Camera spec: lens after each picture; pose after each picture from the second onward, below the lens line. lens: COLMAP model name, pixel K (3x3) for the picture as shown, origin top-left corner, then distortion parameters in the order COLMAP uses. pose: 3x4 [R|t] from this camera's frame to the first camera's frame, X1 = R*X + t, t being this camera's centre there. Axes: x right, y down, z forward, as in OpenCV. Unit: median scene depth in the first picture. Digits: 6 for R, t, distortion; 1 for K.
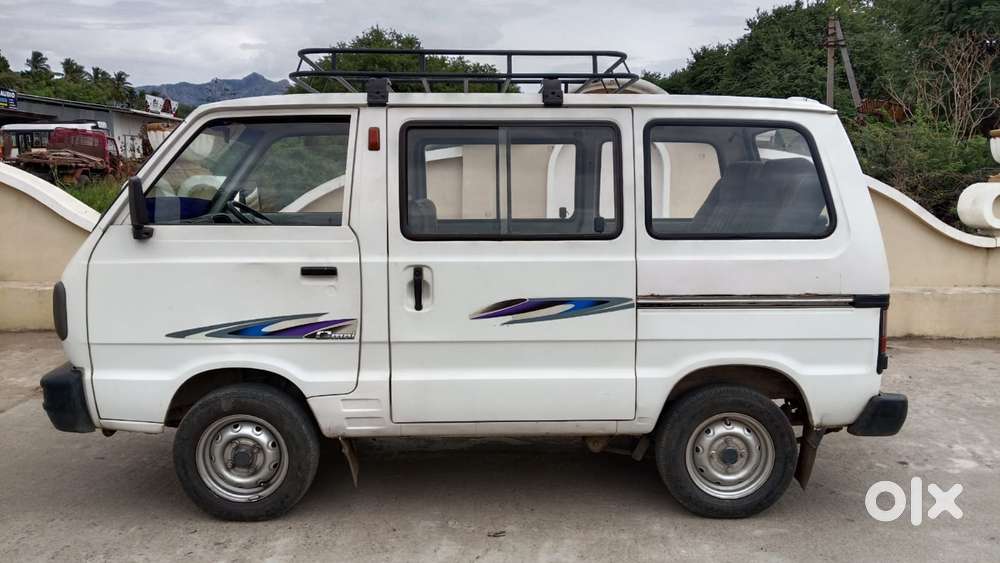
lens RADIAL K [[841.7, 0, 506.9], [0, 841.7, 277.7], [0, 0, 1]] dist [0.095645, -0.186327]
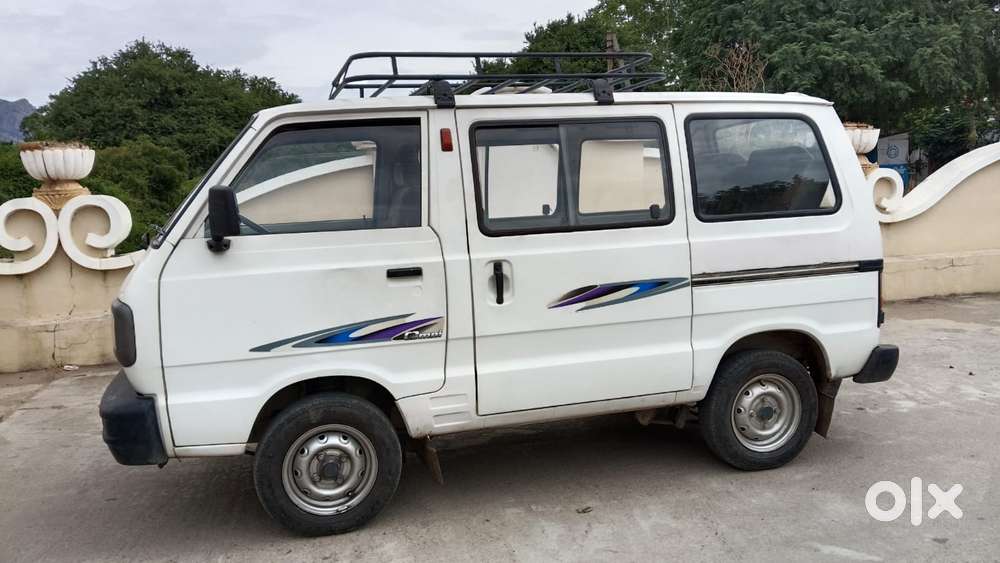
lens RADIAL K [[835.7, 0, 503.4], [0, 835.7, 278.7], [0, 0, 1]] dist [0.136902, -0.289982]
pose [[0.965967, -0.072366, 0.248338, -0.349041], [0.075487, 0.997142, -0.003056, 0.011330], [-0.247407, 0.021698, 0.968669, 0.003279]]
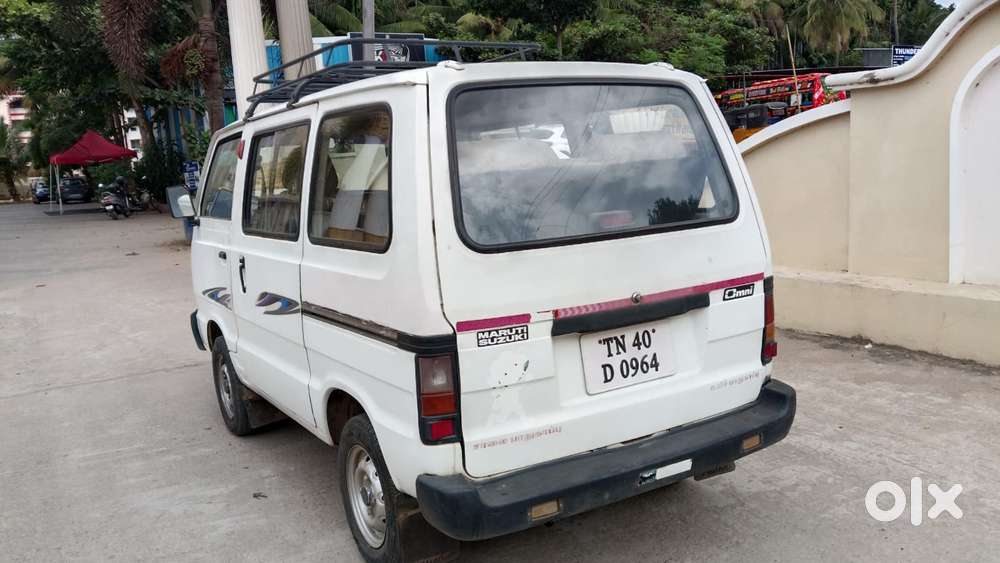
lens RADIAL K [[835.7, 0, 503.4], [0, 835.7, 278.7], [0, 0, 1]] dist [0.136902, -0.289982]
pose [[0.487255, 0.085093, -0.869104, 1.098405], [-0.033101, 0.996326, 0.078991, -0.087150], [0.872632, -0.009721, 0.488281, 0.727573]]
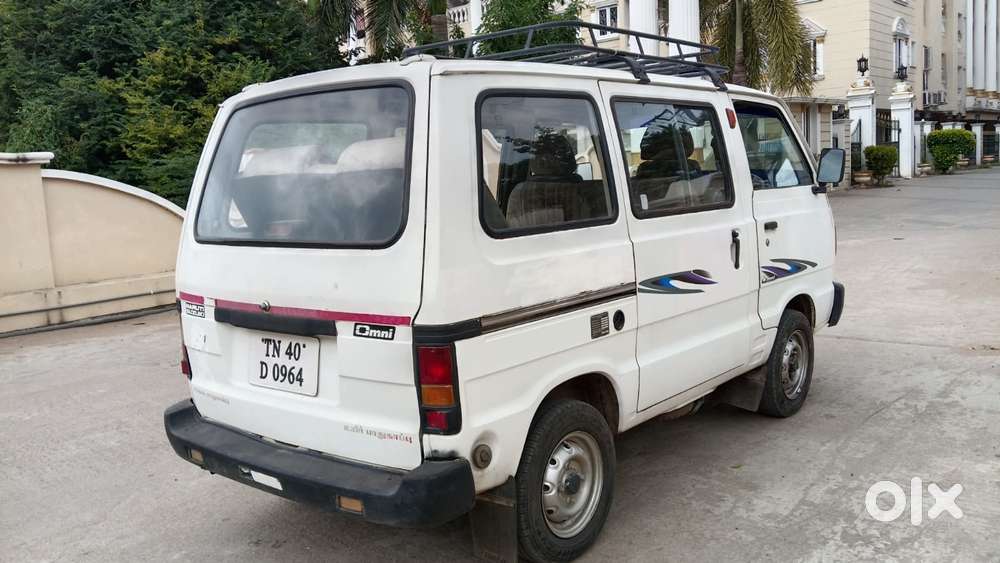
lens RADIAL K [[835.7, 0, 503.4], [0, 835.7, 278.7], [0, 0, 1]] dist [0.136902, -0.289982]
pose [[-0.664841, 0.123227, -0.736750, 0.920116], [-0.037621, 0.979524, 0.197782, -0.208045], [0.746037, 0.159210, -0.646592, 1.923508]]
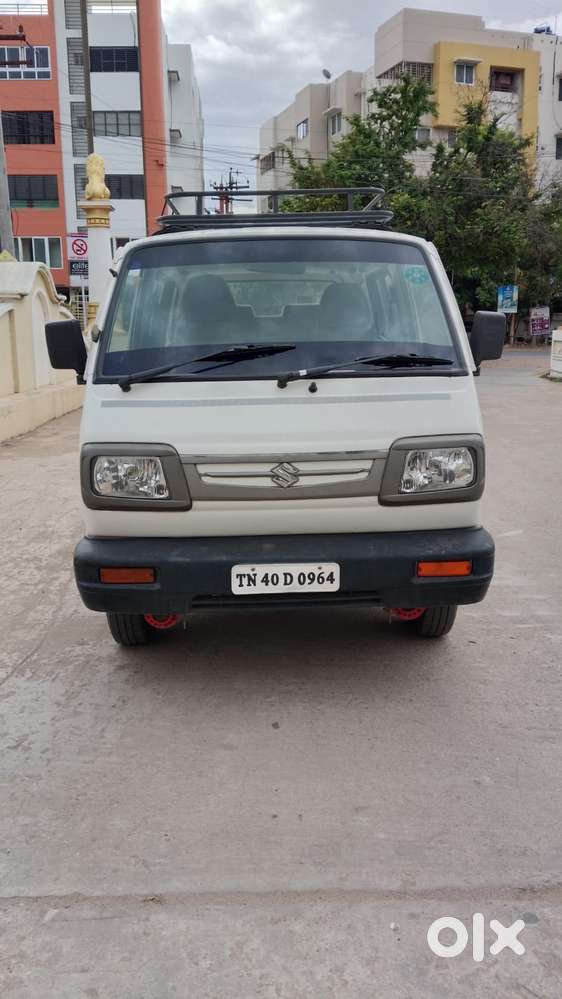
lens RADIAL K [[834.9, 0, 281.0], [0, 834.9, 499.5], [0, 0, 1]] dist [0.136902, -0.289982]
pose [[0.004956, -0.211794, 0.977302, -1.377195], [0.130079, 0.969147, 0.209367, -0.136768], [-0.991491, 0.126089, 0.032353, 1.172300]]
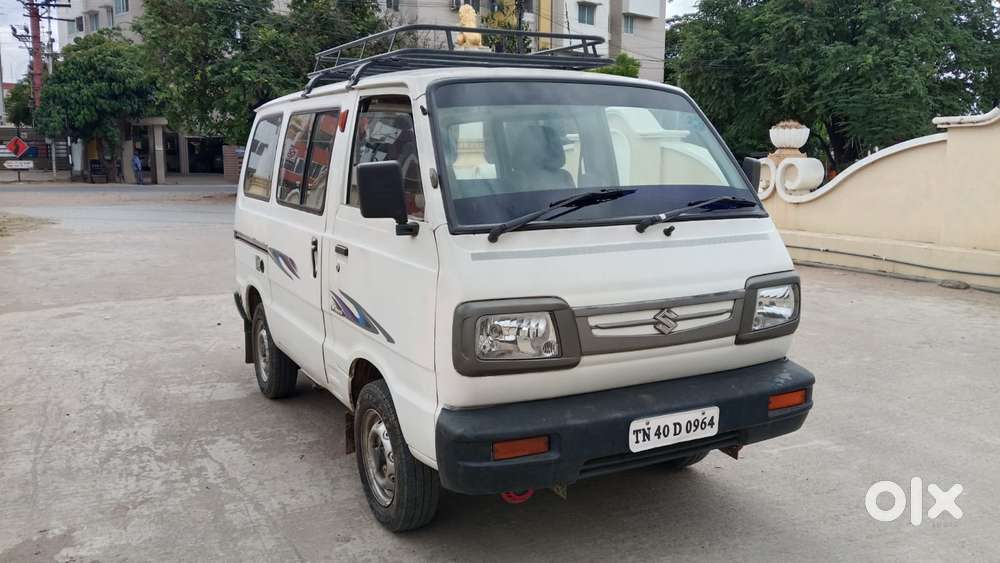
lens RADIAL K [[835.7, 0, 503.4], [0, 835.7, 278.7], [0, 0, 1]] dist [0.136902, -0.289982]
pose [[-0.441170, -0.137324, 0.886855, -1.204752], [0.100636, 0.974420, 0.200945, -0.205353], [-0.891763, 0.177900, -0.416065, 1.664997]]
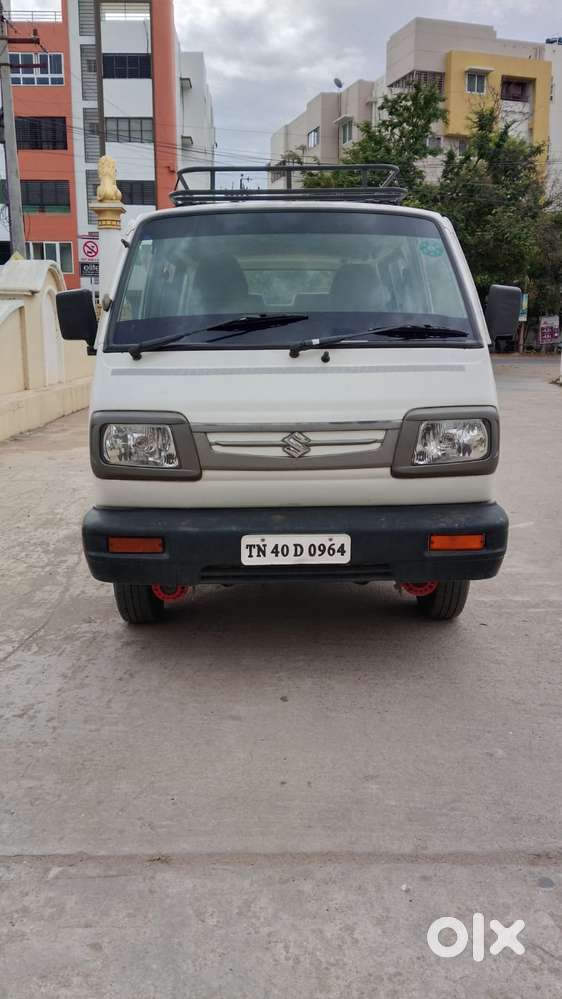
lens RADIAL K [[834.9, 0, 281.0], [0, 834.9, 499.5], [0, 0, 1]] dist [0.136902, -0.289982]
pose [[0.015266, -0.201850, 0.979297, -1.375247], [0.121430, 0.972537, 0.198563, -0.098359], [-0.992483, 0.115885, 0.039358, 1.181121]]
